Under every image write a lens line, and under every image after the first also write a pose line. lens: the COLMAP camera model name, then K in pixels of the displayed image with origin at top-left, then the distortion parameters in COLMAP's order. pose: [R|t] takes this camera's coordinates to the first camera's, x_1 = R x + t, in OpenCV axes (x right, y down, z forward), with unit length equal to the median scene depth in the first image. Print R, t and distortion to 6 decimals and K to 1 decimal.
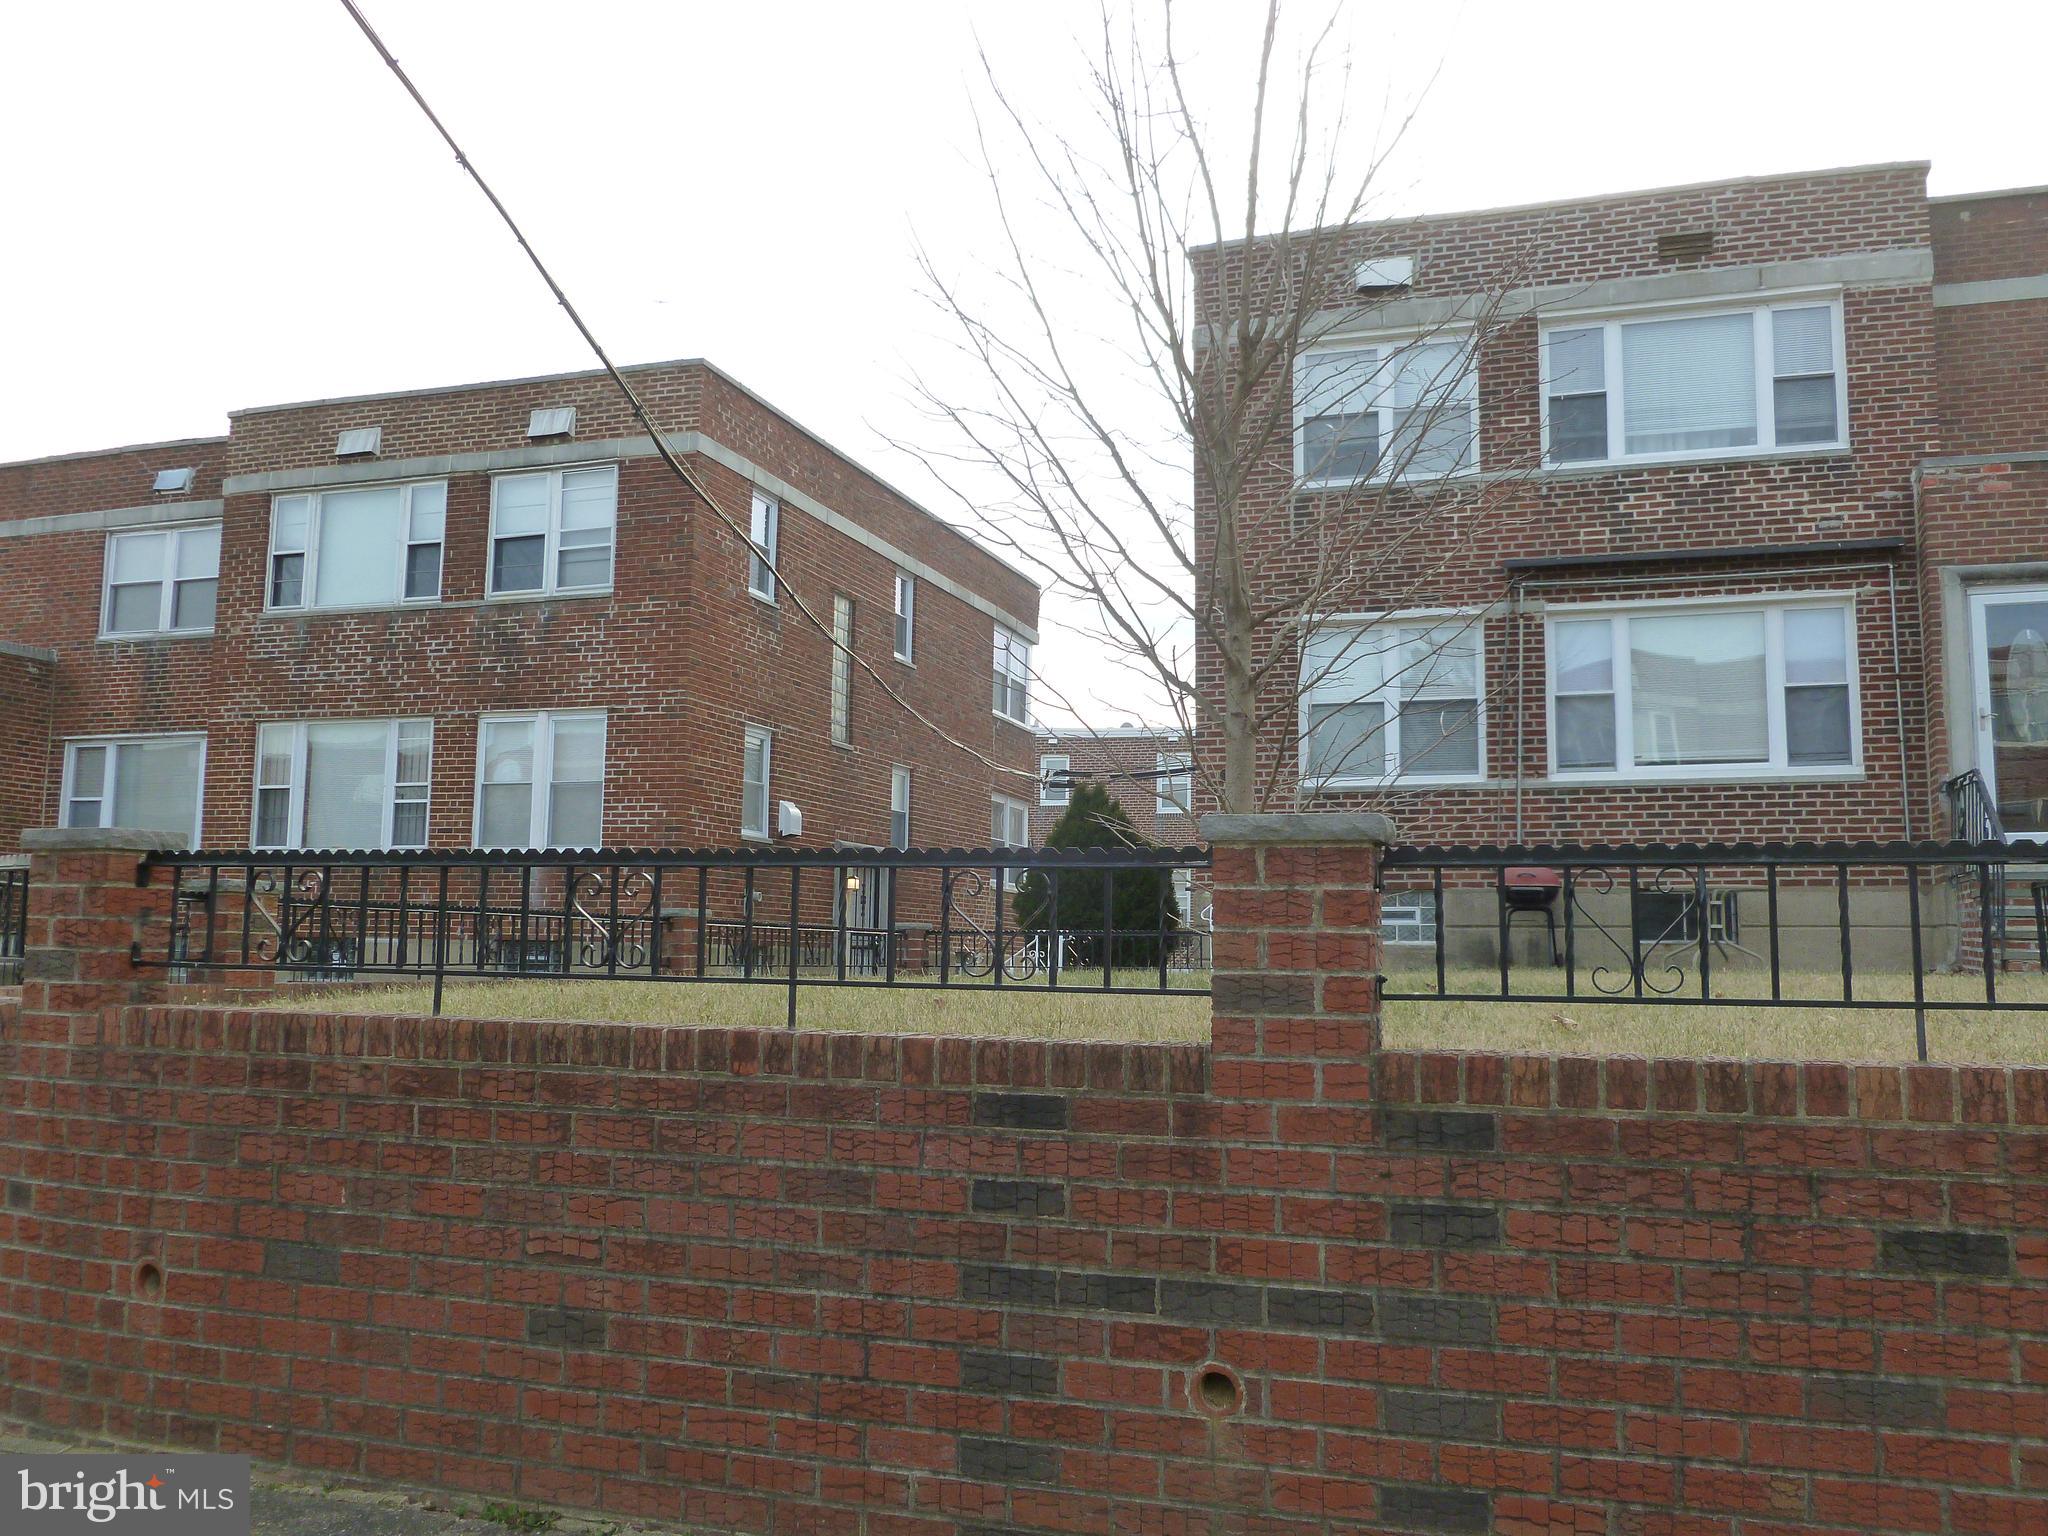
lens RADIAL K [[1750.6, 0, 979.6], [0, 1750.6, 774.7], [0, 0, 1]] dist [-0.021308, 0.008030]
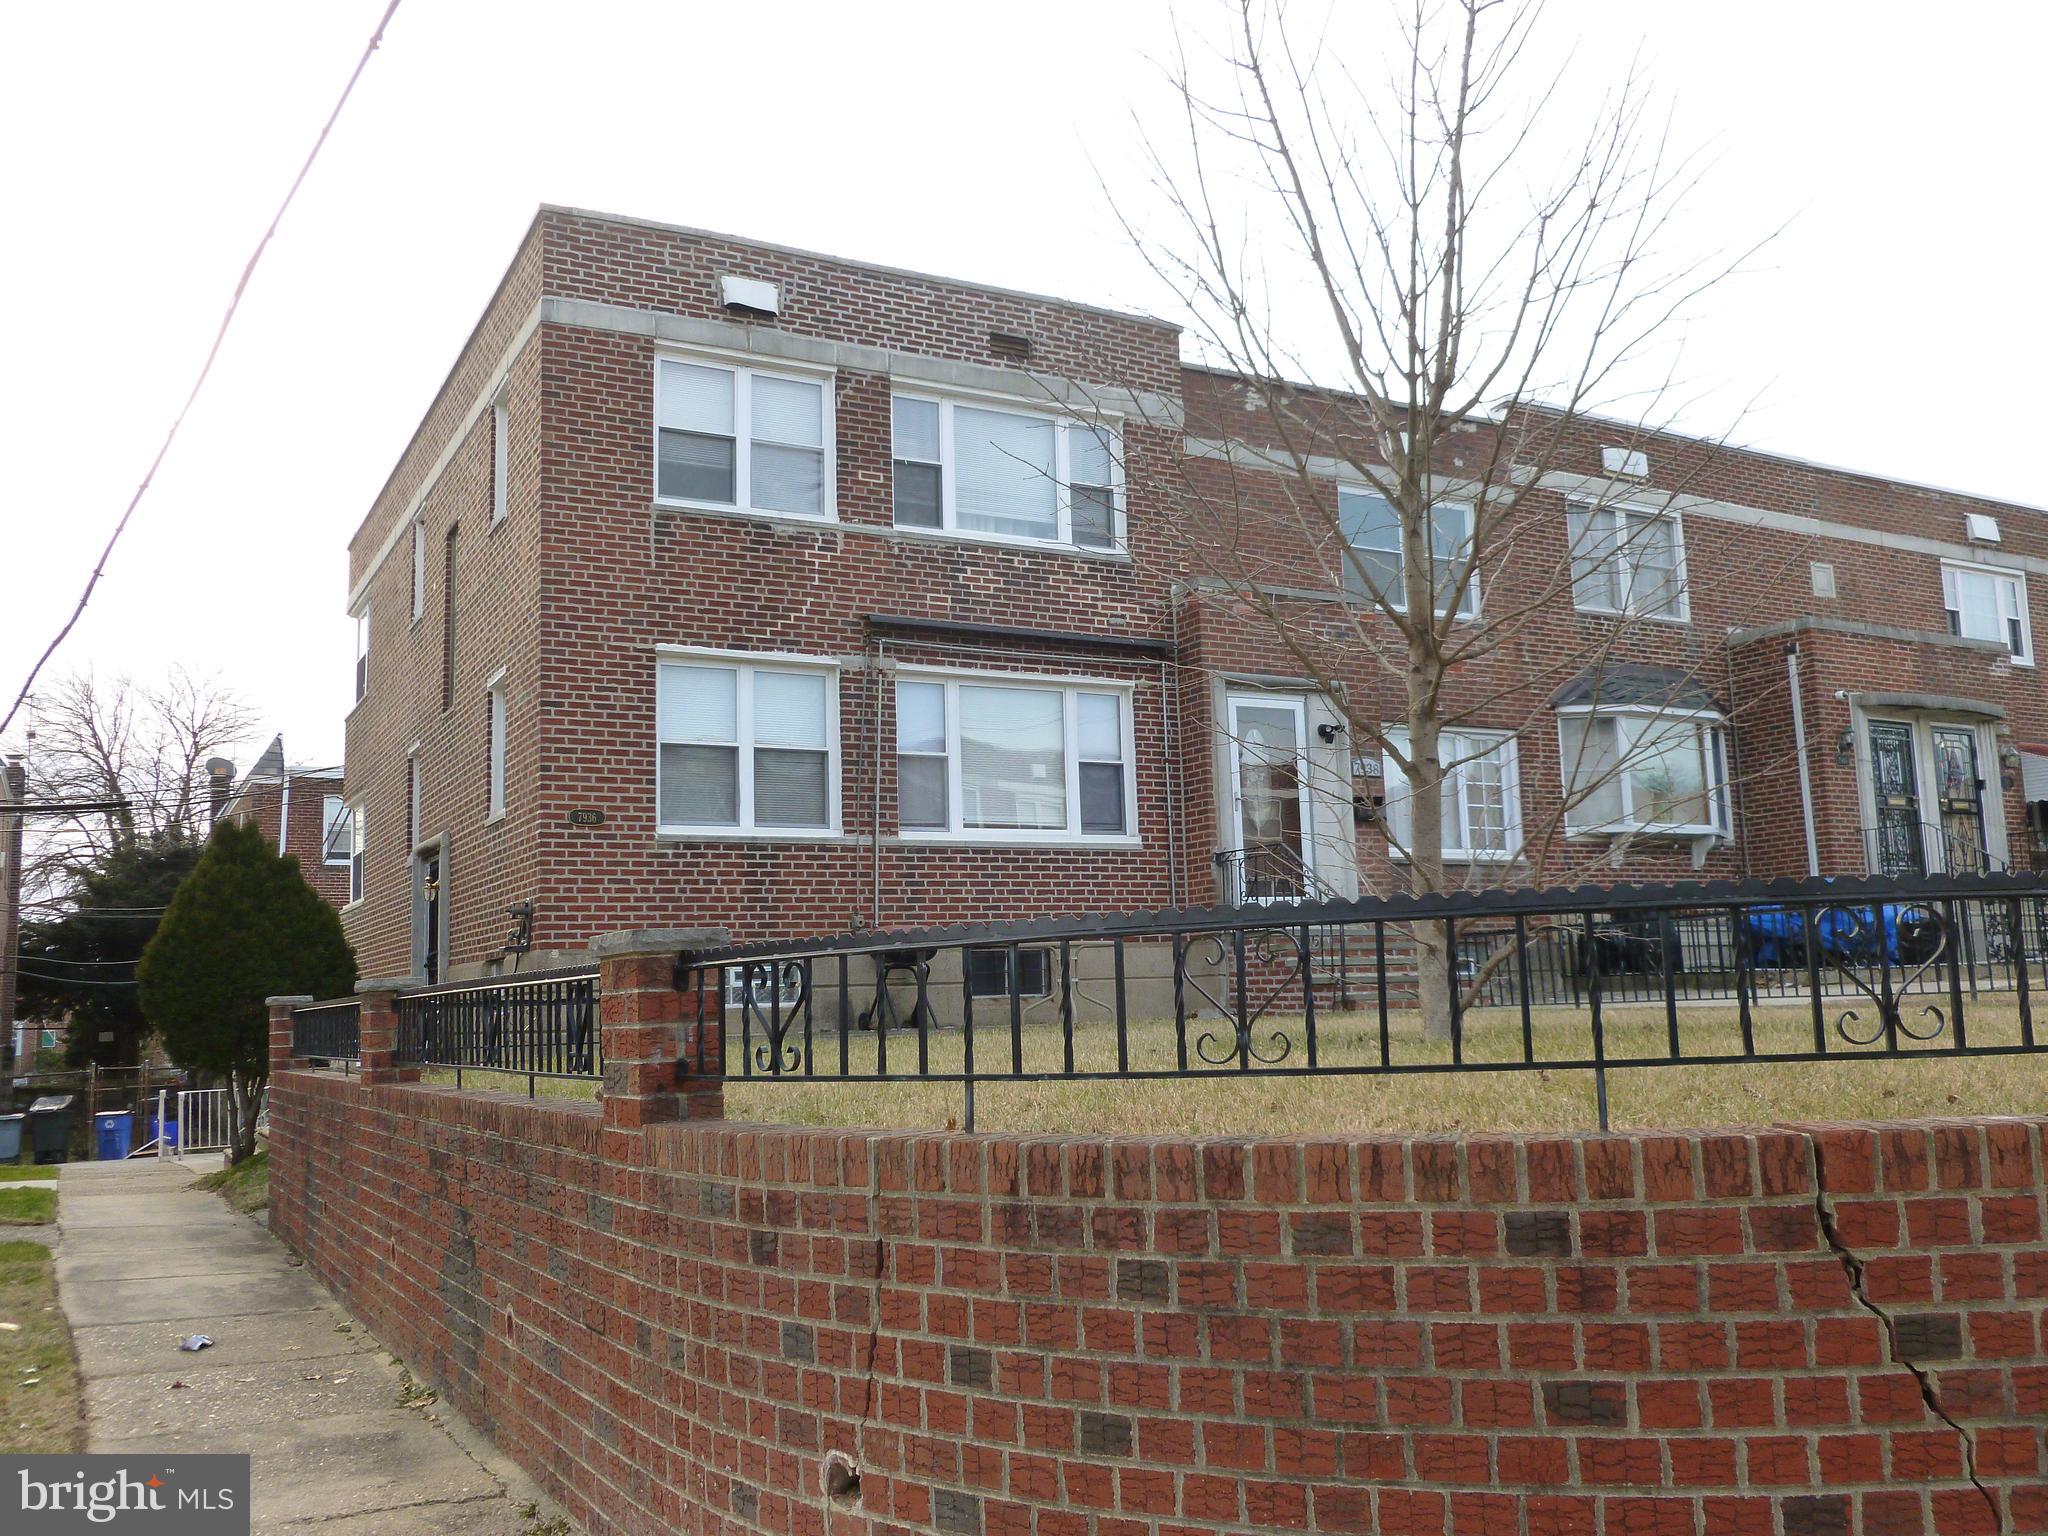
lens RADIAL K [[1739.9, 0, 1005.5], [0, 1739.9, 765.5], [0, 0, 1]] dist [-0.038748, 0.021612]
pose [[0.677102, 0.068494, 0.732695, -0.365976], [-0.041679, 0.997630, -0.054745, 0.013712], [-0.734708, 0.006529, 0.678352, 0.278044]]
